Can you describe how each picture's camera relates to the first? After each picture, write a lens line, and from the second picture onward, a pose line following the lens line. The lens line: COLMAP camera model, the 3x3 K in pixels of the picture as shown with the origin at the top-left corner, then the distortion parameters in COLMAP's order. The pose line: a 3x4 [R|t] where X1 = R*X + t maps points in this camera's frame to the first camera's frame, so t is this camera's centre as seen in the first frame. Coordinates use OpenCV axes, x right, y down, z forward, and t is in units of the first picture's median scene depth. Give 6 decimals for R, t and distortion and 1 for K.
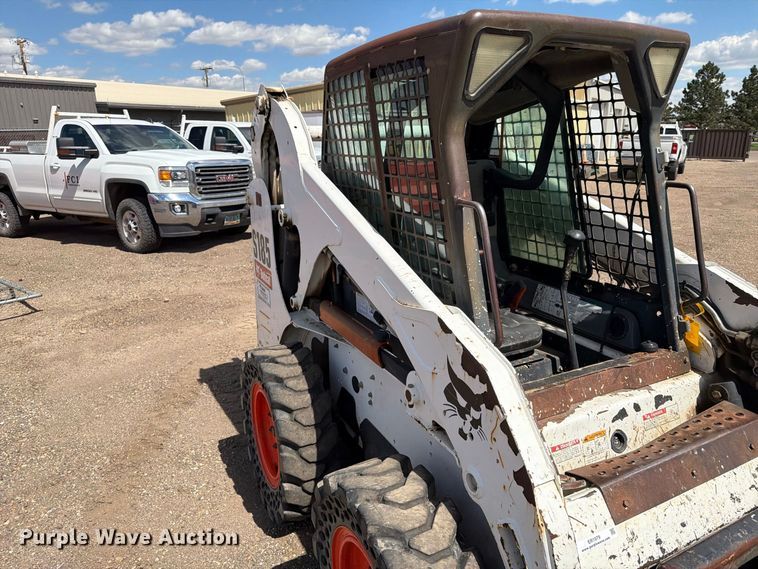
lens RADIAL K [[534.9, 0, 380.4], [0, 534.9, 277.3], [0, 0, 1]] dist [0.045055, -0.042909]
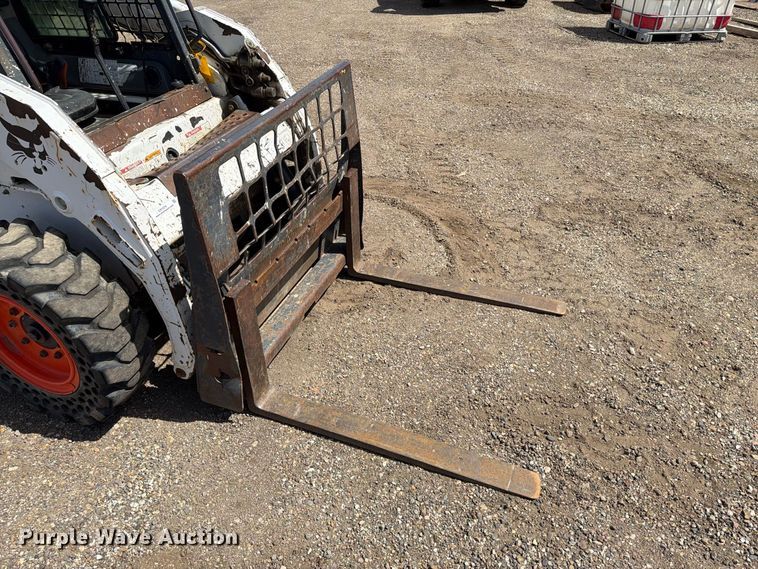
lens RADIAL K [[533.7, 0, 380.1], [0, 533.7, 282.9], [0, 0, 1]] dist [0.054518, -0.069873]
pose [[0.735110, -0.406088, 0.542869, -0.029298], [0.195859, 0.893818, 0.403396, 0.113286], [-0.649040, -0.190214, 0.736591, -0.303353]]
